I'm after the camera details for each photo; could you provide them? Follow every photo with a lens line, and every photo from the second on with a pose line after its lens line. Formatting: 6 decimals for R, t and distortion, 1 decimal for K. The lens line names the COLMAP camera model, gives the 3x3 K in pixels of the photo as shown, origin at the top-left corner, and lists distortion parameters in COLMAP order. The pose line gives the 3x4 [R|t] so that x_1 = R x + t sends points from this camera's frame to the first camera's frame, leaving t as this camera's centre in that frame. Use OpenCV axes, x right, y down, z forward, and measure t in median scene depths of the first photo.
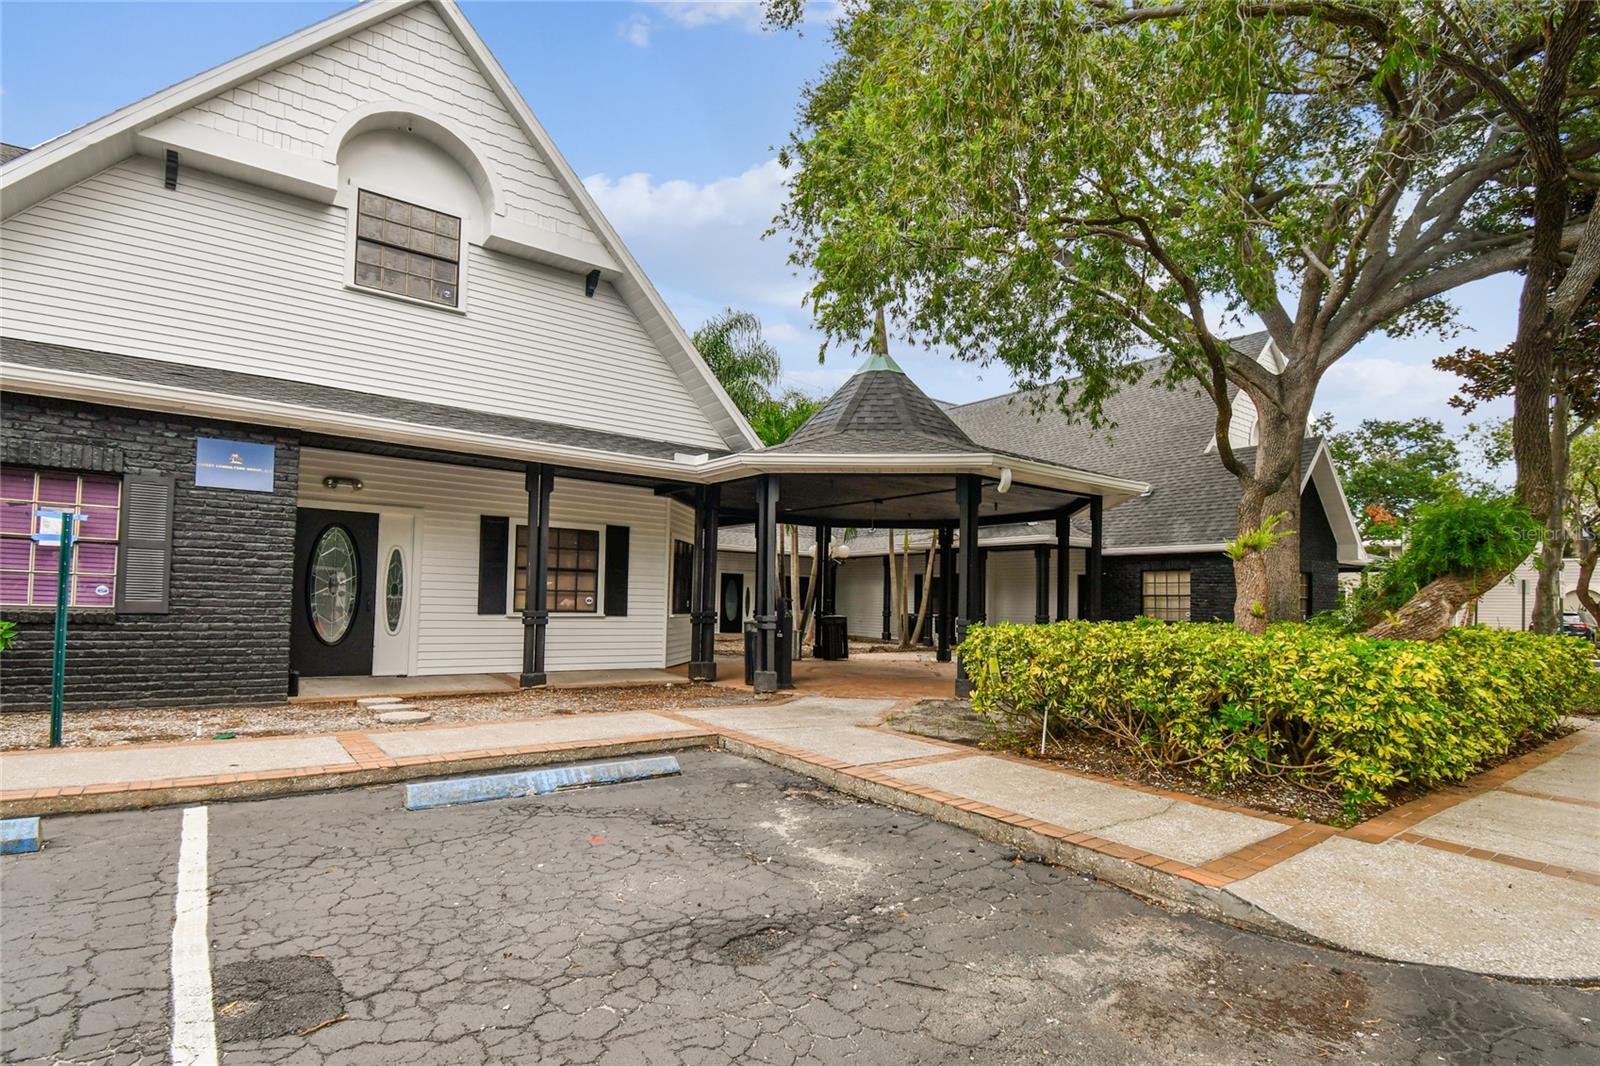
lens RADIAL K [[776.6, 0, 796.9], [0, 776.6, 591.7], [0, 0, 1]] dist [0.031864, -0.039326]
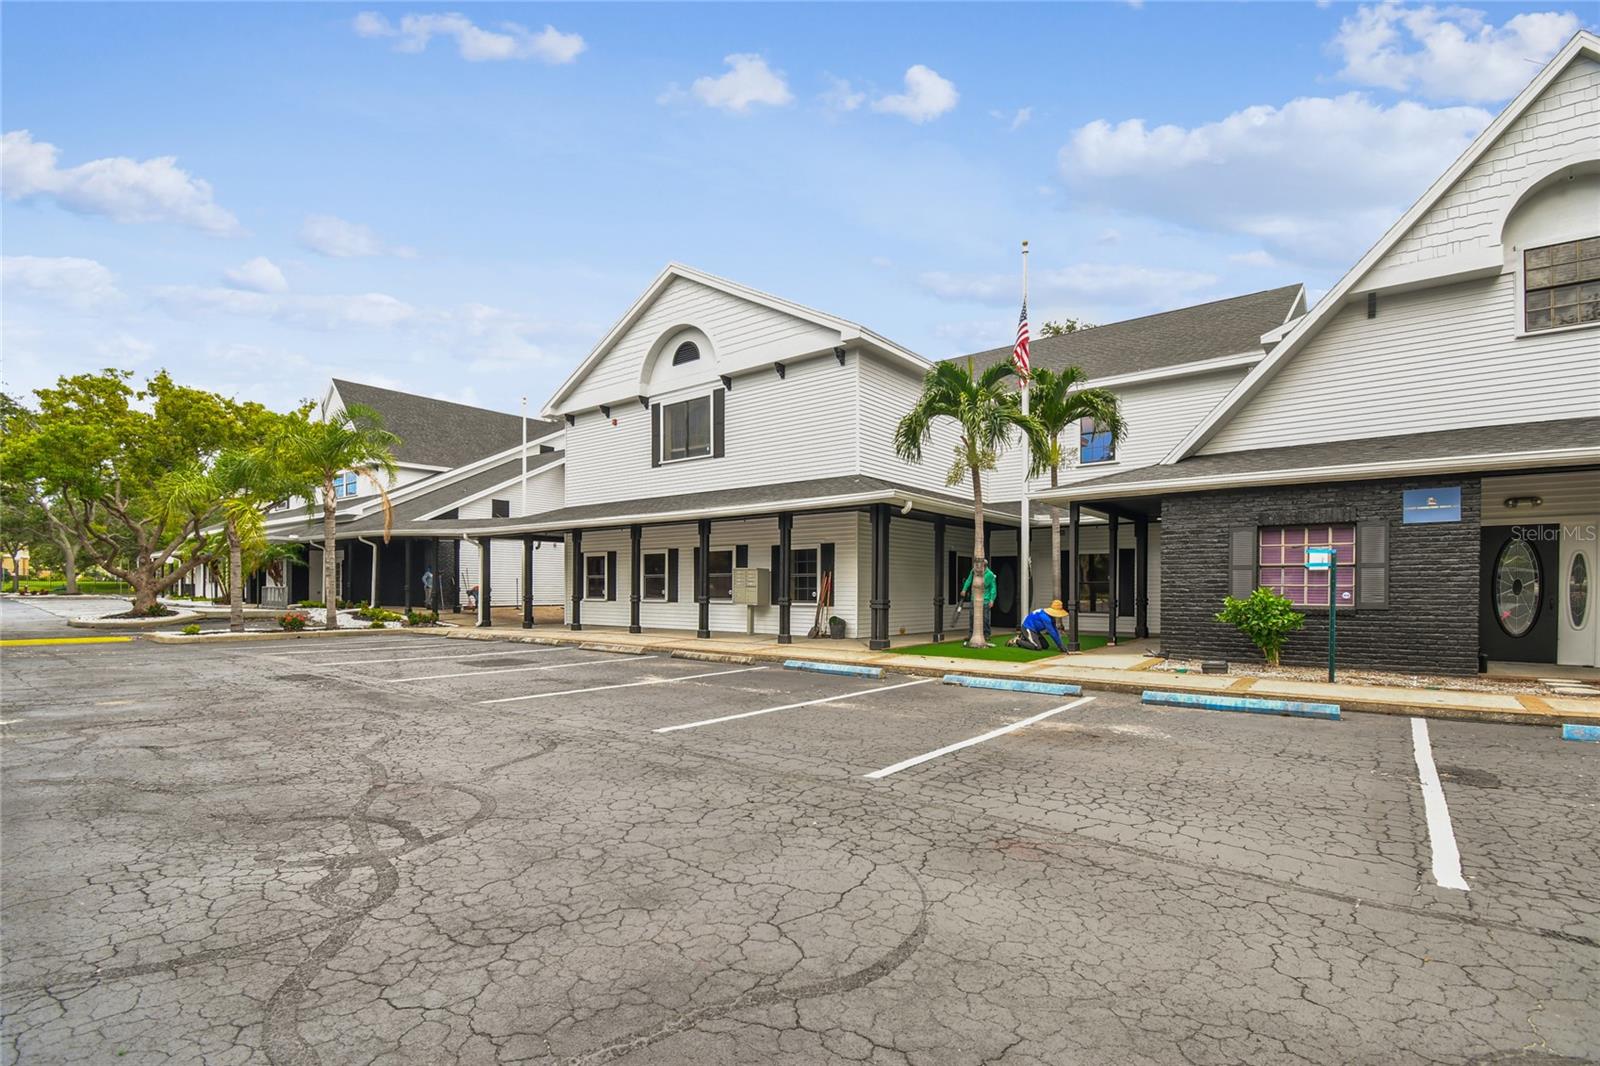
lens RADIAL K [[741.0, 0, 807.9], [0, 741.0, 588.8], [0, 0, 1]] dist [0.012091, -0.019898]
pose [[0.247897, -0.026286, -0.968430, 0.313453], [0.020268, 0.999554, -0.021942, -0.004097], [0.968574, -0.014189, 0.248319, -0.455420]]
